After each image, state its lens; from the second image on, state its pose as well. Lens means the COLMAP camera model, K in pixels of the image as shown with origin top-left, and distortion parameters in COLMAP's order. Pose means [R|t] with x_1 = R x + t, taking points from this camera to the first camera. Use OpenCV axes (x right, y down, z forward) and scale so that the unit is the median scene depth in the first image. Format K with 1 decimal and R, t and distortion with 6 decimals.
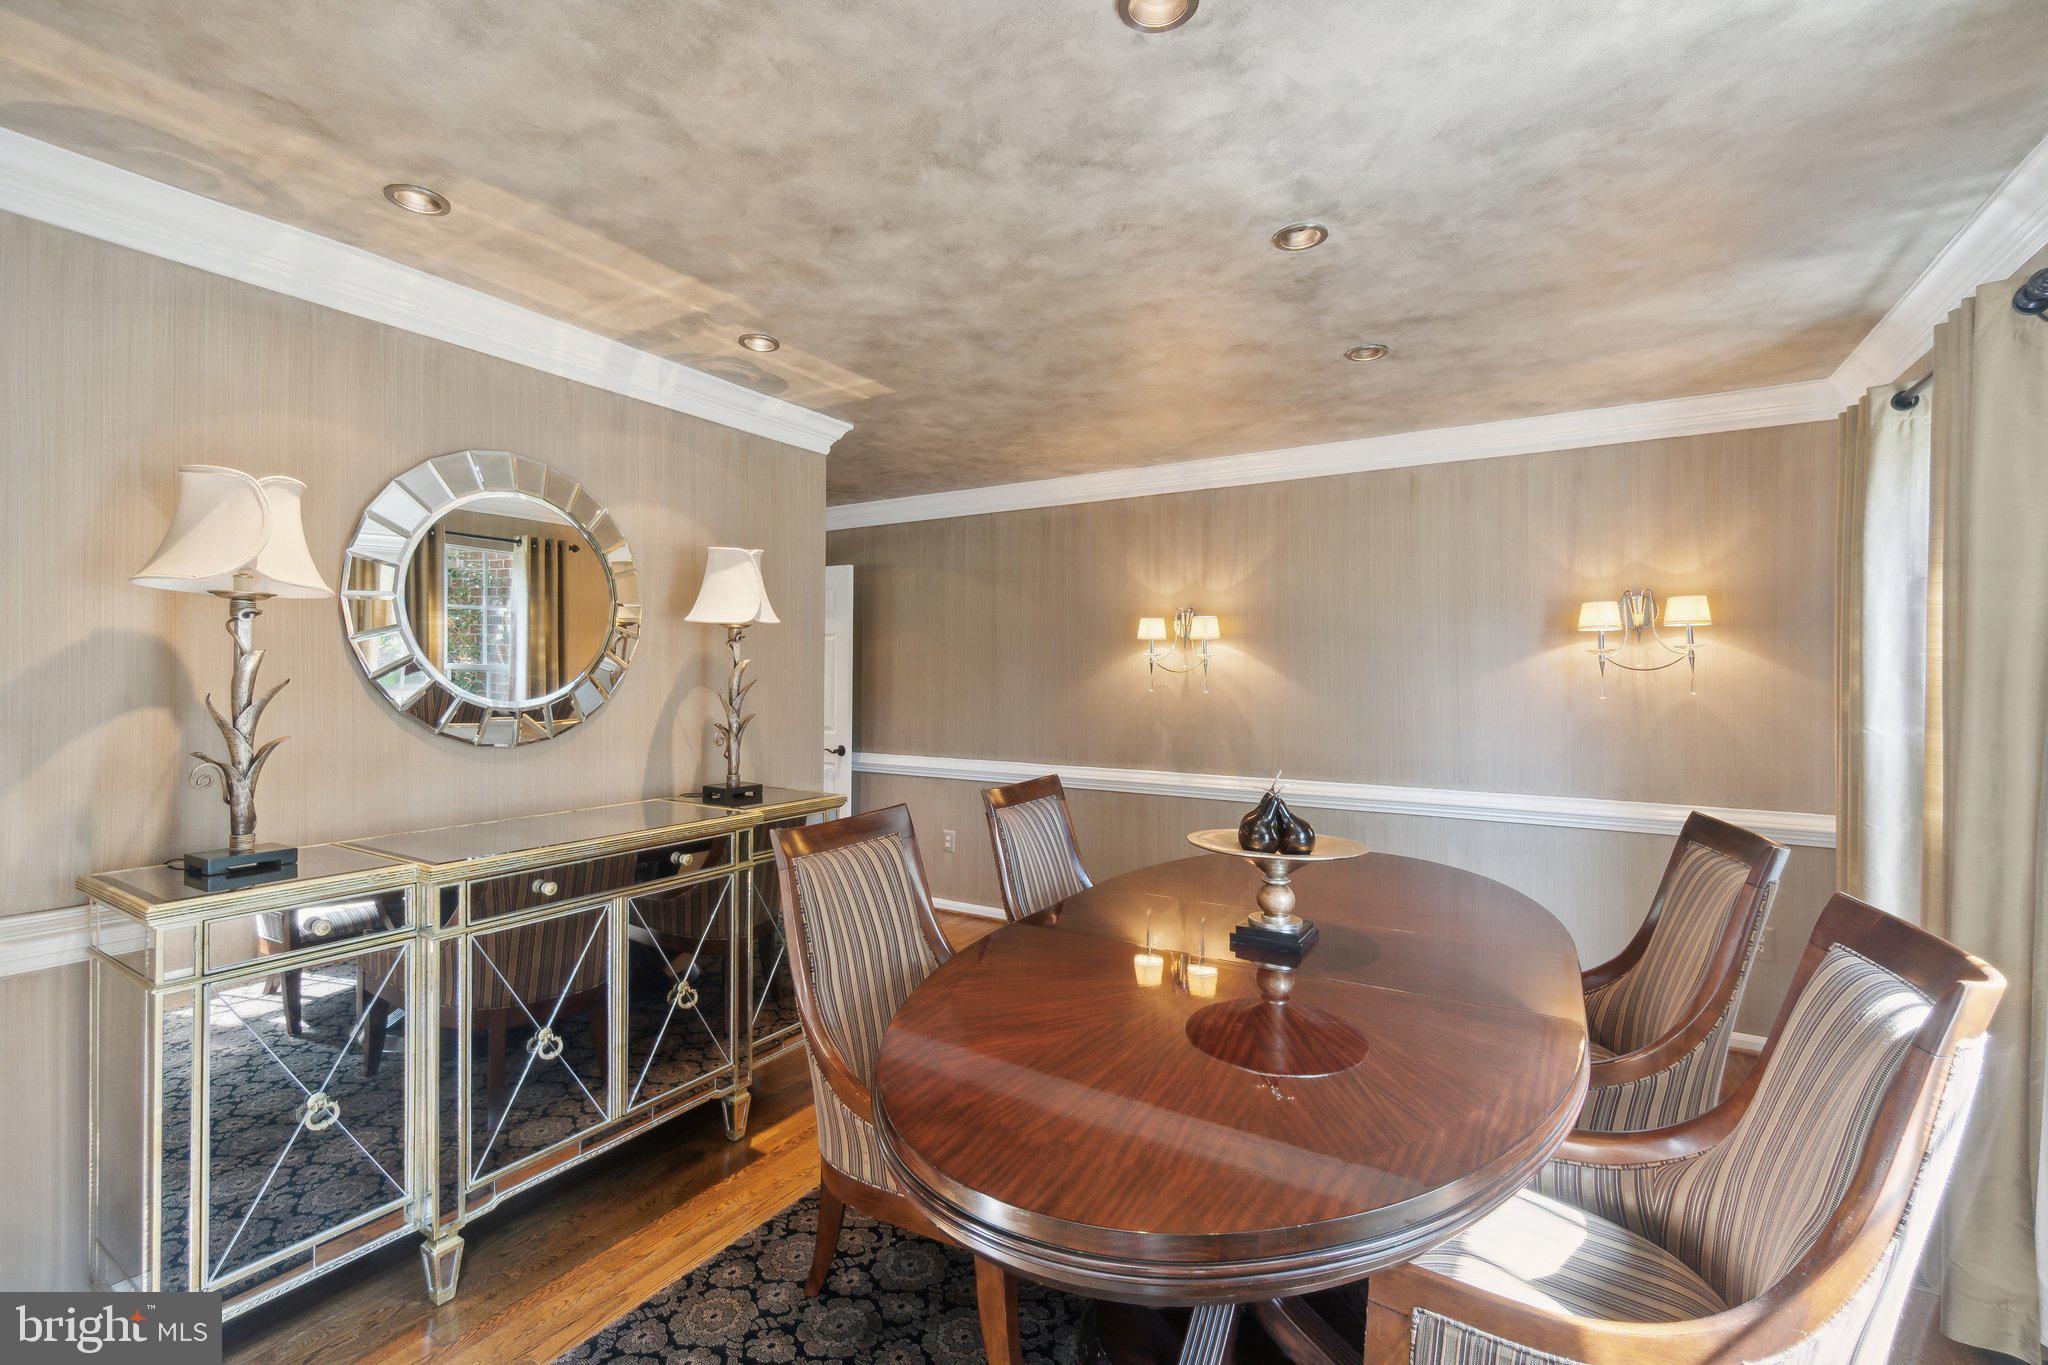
lens RADIAL K [[891.8, 0, 1022.9], [0, 891.8, 681.5], [0, 0, 1]] dist [0.001771, 0.000364]
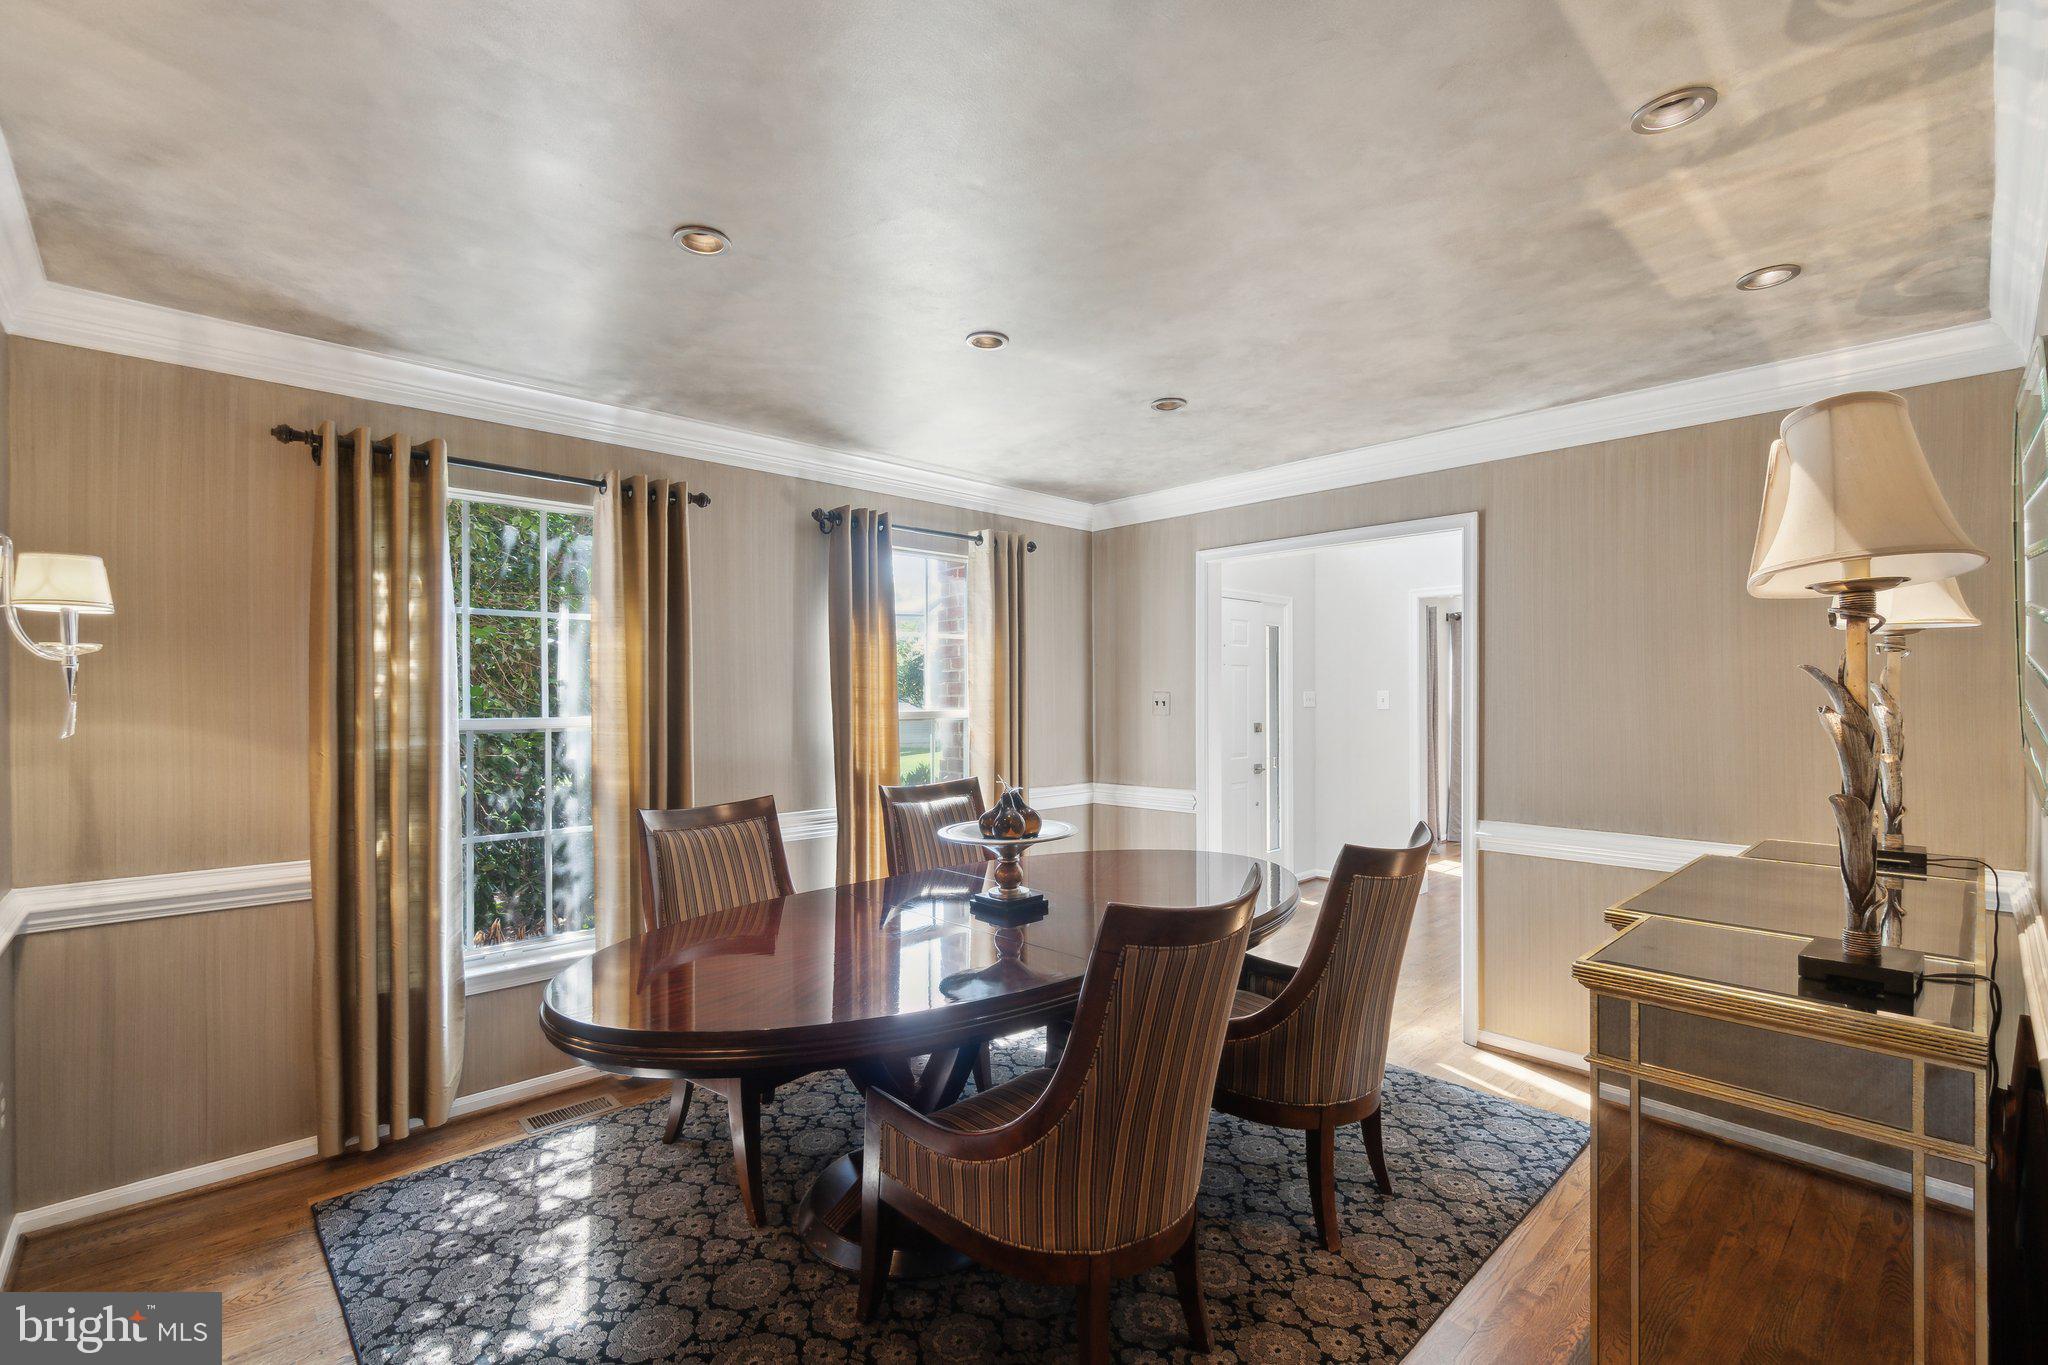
lens RADIAL K [[891.8, 0, 1021.8], [0, 891.8, 691.0], [0, 0, 1]] dist [0.001771, 0.000364]
pose [[-0.963280, -0.001345, 0.268497, -0.053645], [0.000350, 0.999980, 0.006264, -0.017015], [-0.268500, 0.006128, -0.963260, 1.724345]]
